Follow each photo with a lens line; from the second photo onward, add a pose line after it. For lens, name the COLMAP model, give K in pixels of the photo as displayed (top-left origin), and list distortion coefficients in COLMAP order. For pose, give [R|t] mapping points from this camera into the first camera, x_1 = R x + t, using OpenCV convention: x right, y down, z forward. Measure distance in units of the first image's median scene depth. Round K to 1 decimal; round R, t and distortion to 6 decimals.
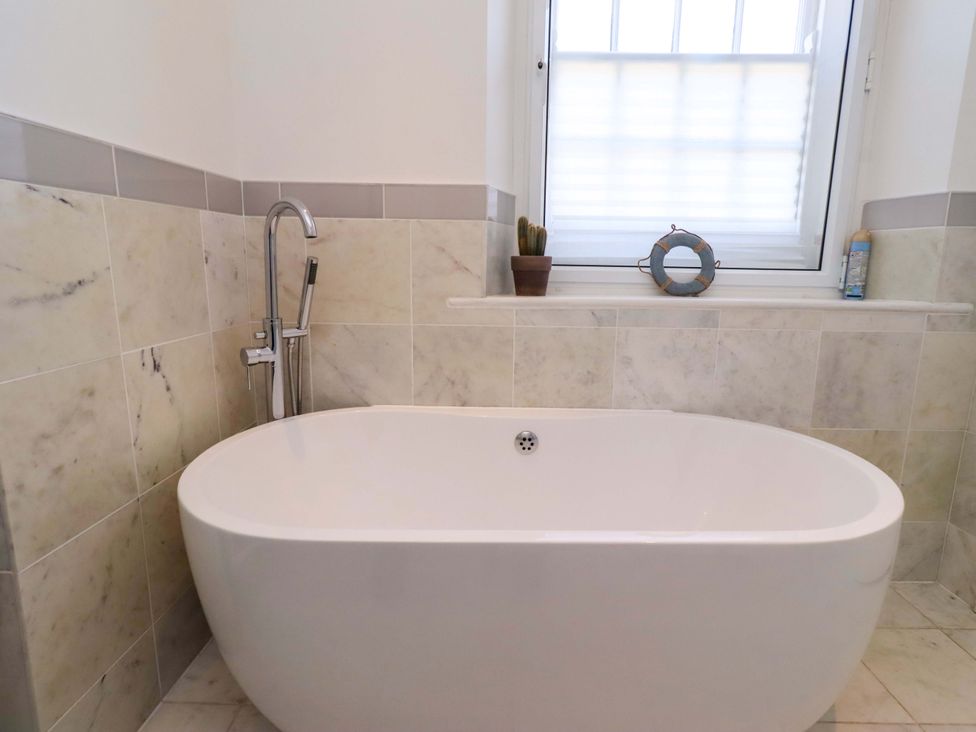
lens RADIAL K [[502.3, 0, 490.7], [0, 502.3, 362.6], [0, 0, 1]] dist [0.006596, -0.002622]
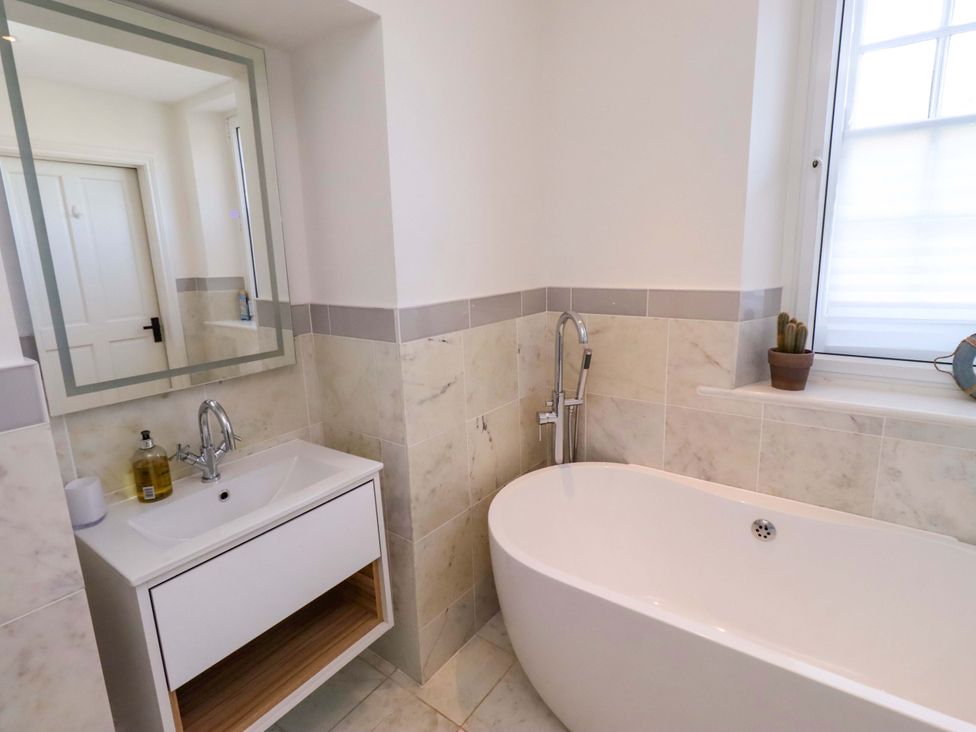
lens RADIAL K [[502.3, 0, 487.4], [0, 502.3, 362.5], [0, 0, 1]] dist [0.006596, -0.002622]
pose [[0.806007, 0.076055, -0.587000, 0.197810], [-0.058642, 0.997092, 0.048667, -0.212724], [0.588994, -0.004803, 0.808123, -0.208881]]
